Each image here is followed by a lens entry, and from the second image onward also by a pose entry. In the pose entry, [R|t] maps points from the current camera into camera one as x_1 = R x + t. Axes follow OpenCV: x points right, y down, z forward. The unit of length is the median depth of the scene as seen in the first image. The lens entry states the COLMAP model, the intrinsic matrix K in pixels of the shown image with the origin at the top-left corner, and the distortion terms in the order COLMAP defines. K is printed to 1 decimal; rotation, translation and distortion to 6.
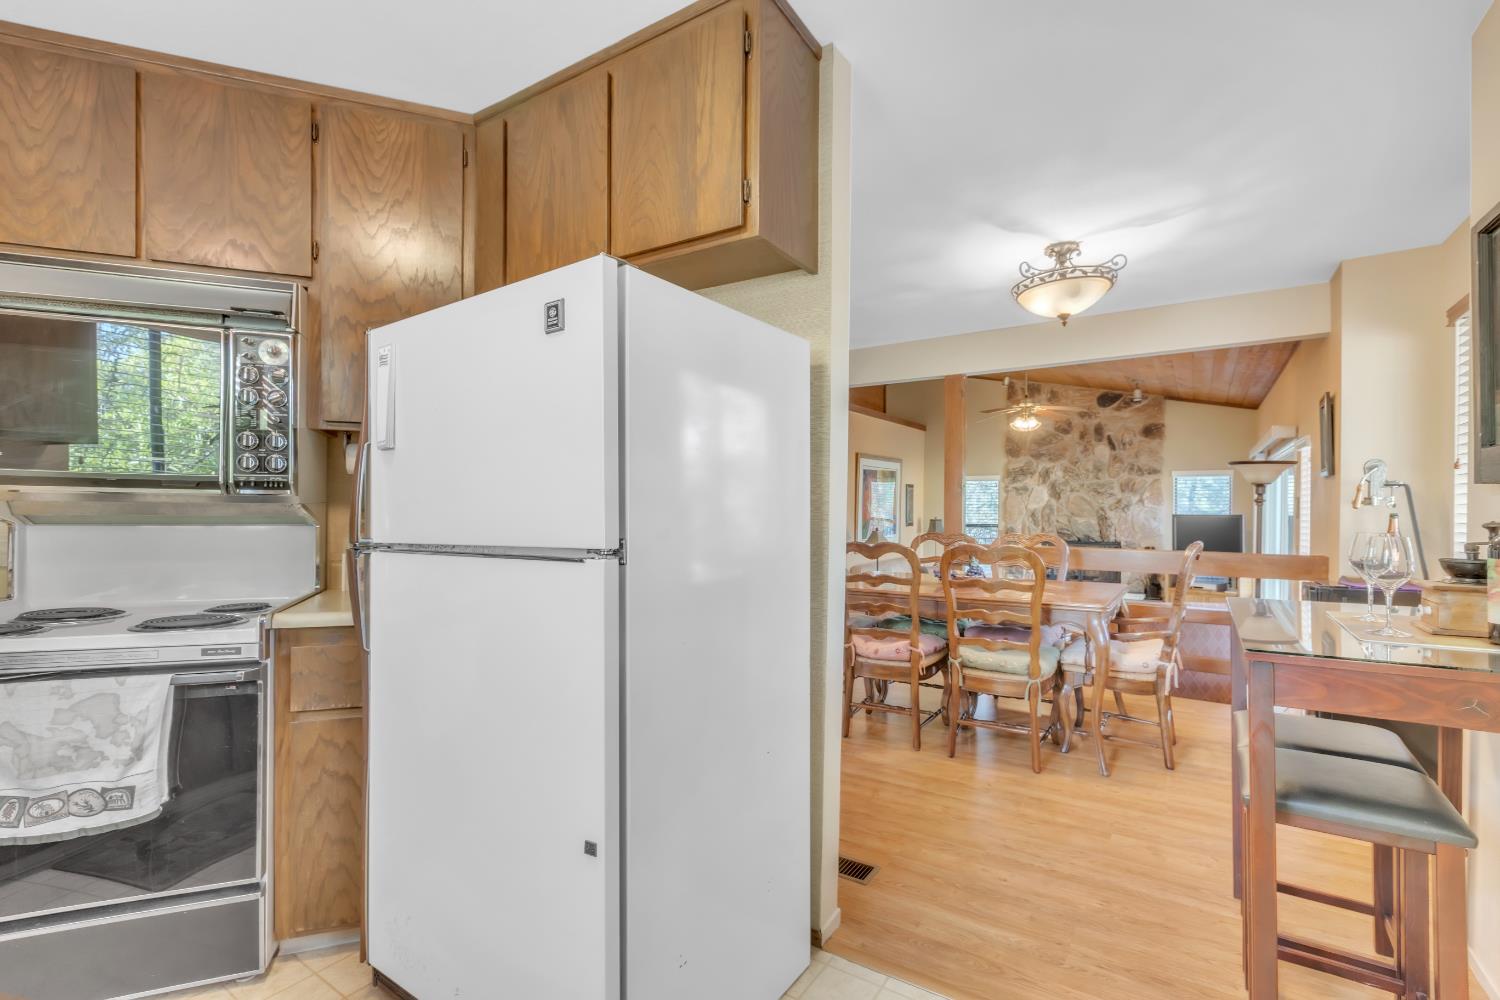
lens RADIAL K [[679.2, 0, 743.9], [0, 679.2, 511.1], [0, 0, 1]] dist [0.001467, -0.001481]
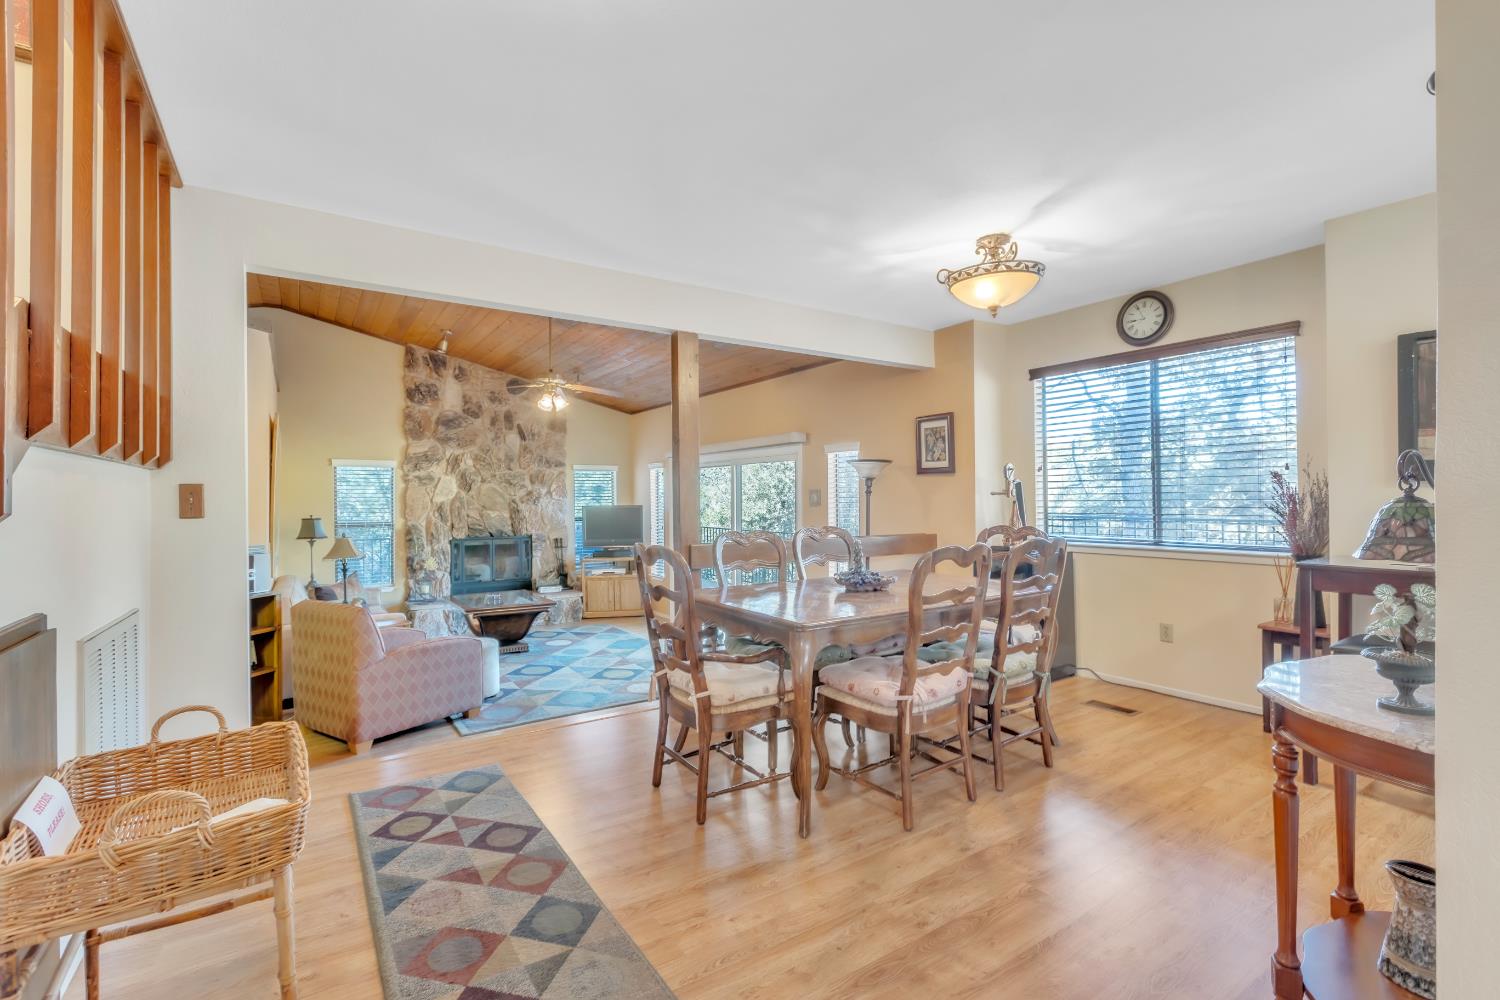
lens RADIAL K [[679.2, 0, 746.2], [0, 679.2, 499.2], [0, 0, 1]] dist [0.001467, -0.001481]
pose [[0.400557, -0.005012, 0.916258, -0.220382], [0.011412, 0.999935, 0.000481, -0.003190], [-0.916201, 0.010264, 0.400589, 0.343341]]
